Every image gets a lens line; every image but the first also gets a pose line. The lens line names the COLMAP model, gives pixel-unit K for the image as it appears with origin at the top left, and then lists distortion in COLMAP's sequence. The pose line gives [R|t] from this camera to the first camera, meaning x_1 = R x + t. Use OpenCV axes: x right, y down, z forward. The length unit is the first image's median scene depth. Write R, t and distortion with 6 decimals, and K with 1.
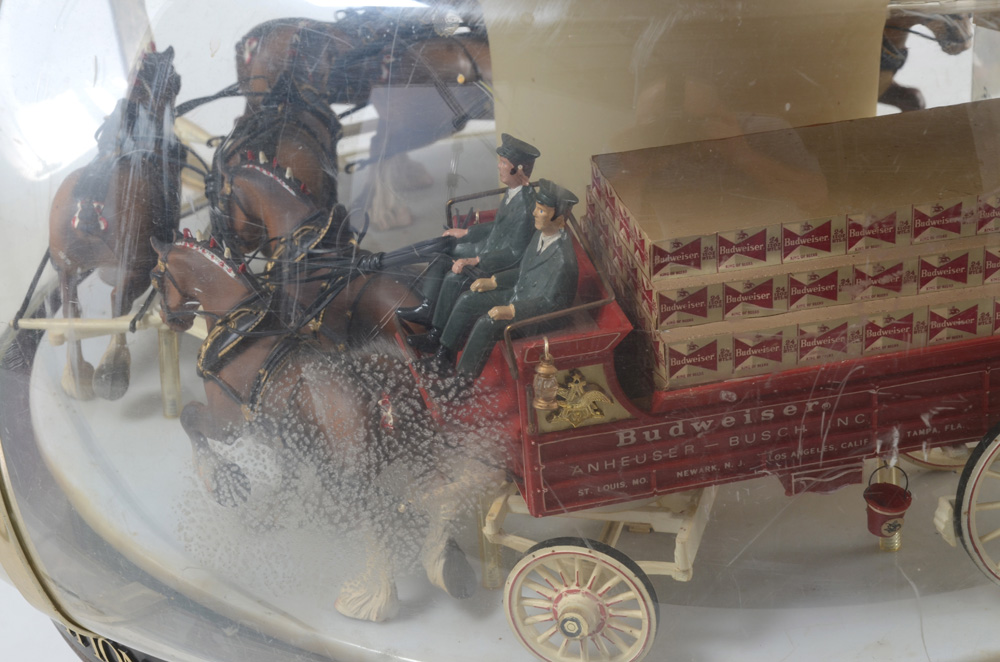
lens RADIAL K [[3015.0, 0, 500.0], [0, 3015.0, 331.0], [0, 0, 1]] dist [0.753669, 0.555783]
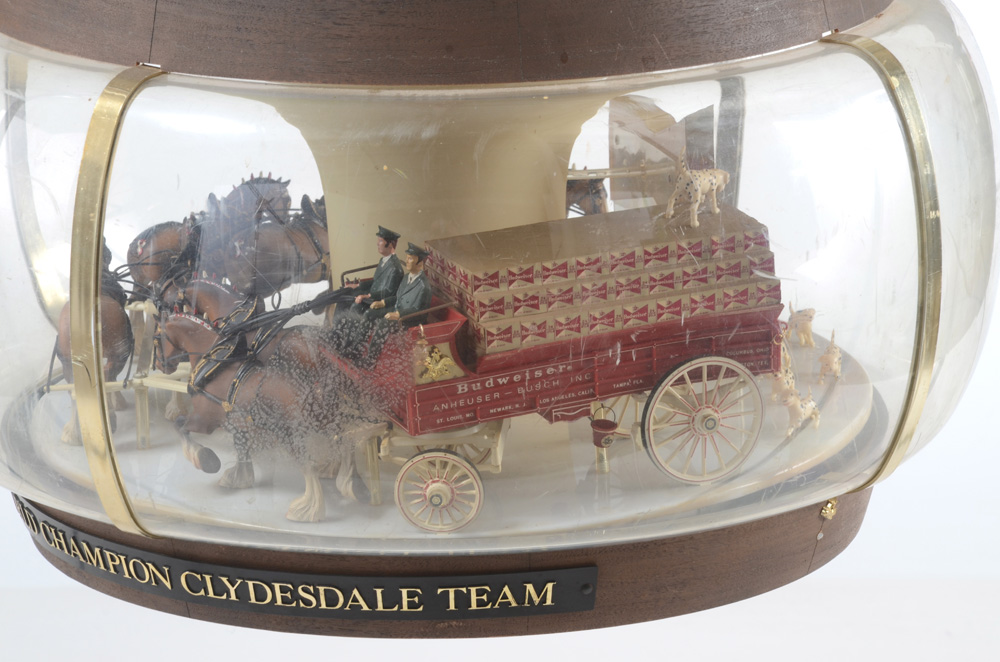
lens RADIAL K [[4526.8, 0, 500.0], [0, 4526.8, 331.0], [0, 0, 1]] dist [2.210435, 2.730844]
pose [[0.984609, -0.044286, 0.169070, -0.387622], [0.072935, 0.983221, -0.167204, 0.452367], [-0.158829, 0.176961, 0.971318, -1.602105]]
